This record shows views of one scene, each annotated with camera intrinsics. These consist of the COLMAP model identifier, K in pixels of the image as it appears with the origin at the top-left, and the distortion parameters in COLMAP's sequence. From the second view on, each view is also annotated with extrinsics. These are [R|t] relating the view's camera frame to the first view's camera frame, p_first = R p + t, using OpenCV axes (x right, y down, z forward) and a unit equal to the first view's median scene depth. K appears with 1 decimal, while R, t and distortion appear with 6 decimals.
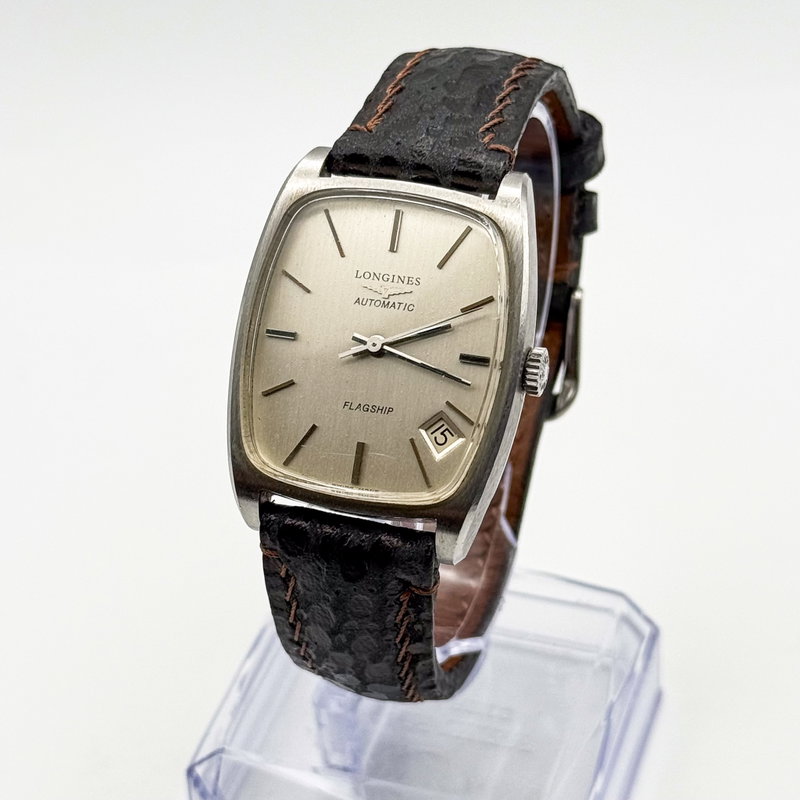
lens RADIAL K [[2369.7, 0, 400.0], [0, 2369.7, 400.0], [0, 0, 1]] dist [-0.113749, -0.427602]
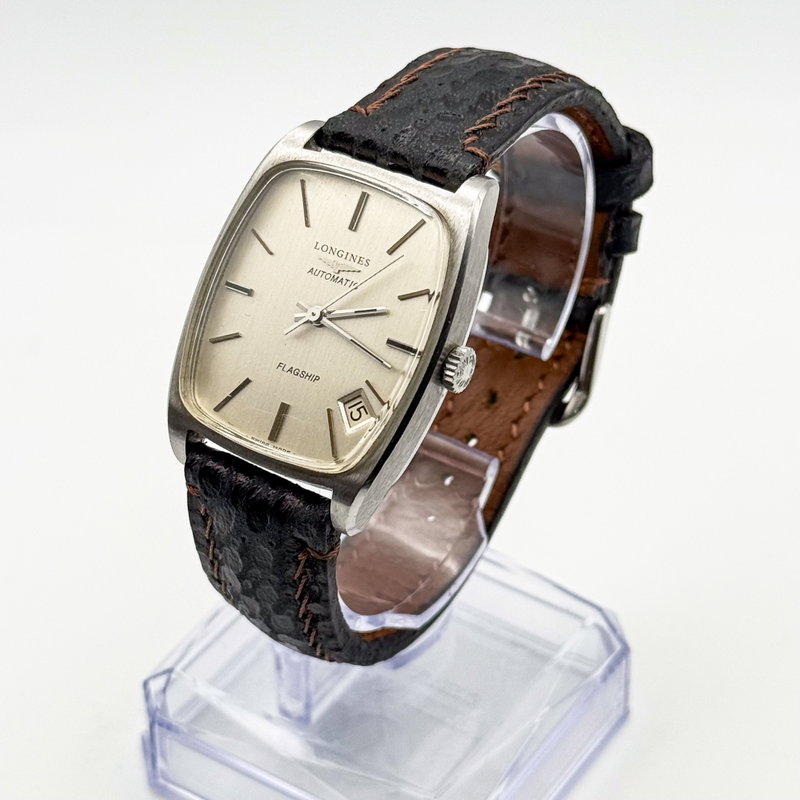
lens RADIAL K [[2369.7, 0, 400.0], [0, 2369.7, 400.0], [0, 0, 1]] dist [-0.113749, -0.427602]
pose [[0.963219, 0.193306, -0.186657, 0.223355], [-0.191152, 0.981113, 0.029650, -0.023887], [0.188863, 0.007121, 0.981978, -0.021551]]
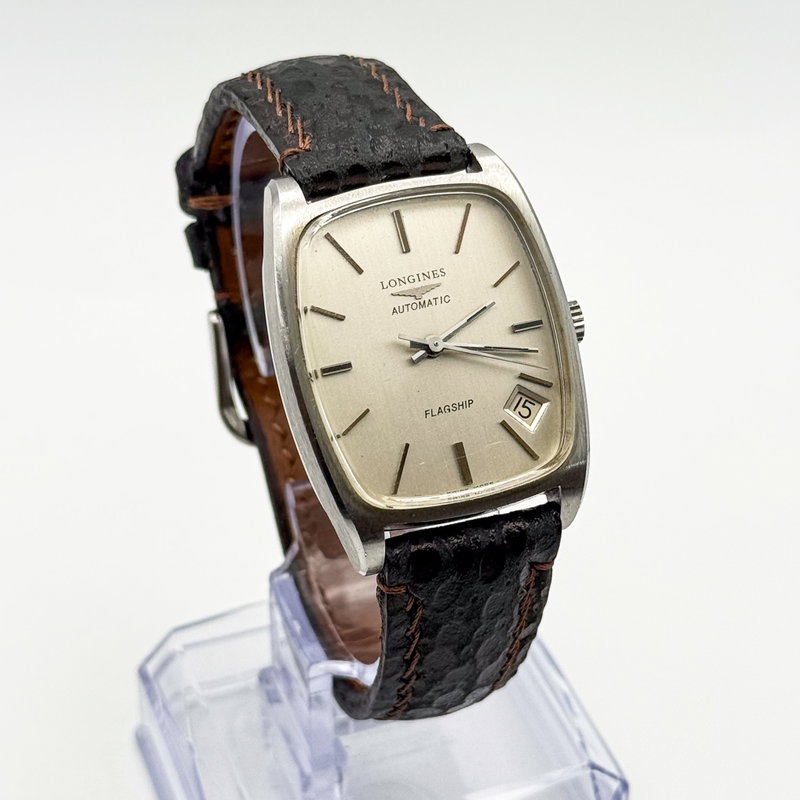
lens RADIAL K [[2369.7, 0, 400.0], [0, 2369.7, 400.0], [0, 0, 1]] dist [-0.113749, -0.427602]
pose [[0.790995, -0.322280, 0.520060, -0.525065], [0.343514, 0.937331, 0.058386, -0.062543], [-0.506285, 0.132465, 0.852132, 0.173164]]
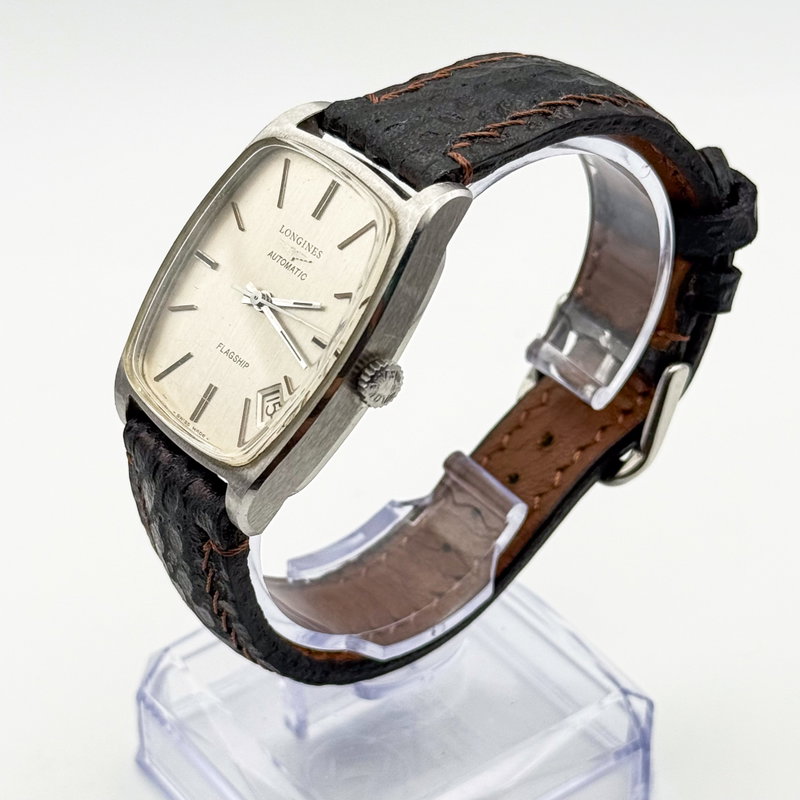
lens RADIAL K [[2369.7, 0, 400.0], [0, 2369.7, 400.0], [0, 0, 1]] dist [-0.113749, -0.427602]
pose [[0.806793, 0.363010, -0.466164, 0.503254], [-0.362098, 0.927247, 0.095378, -0.097744], [0.466873, 0.091847, 0.879542, 0.155059]]
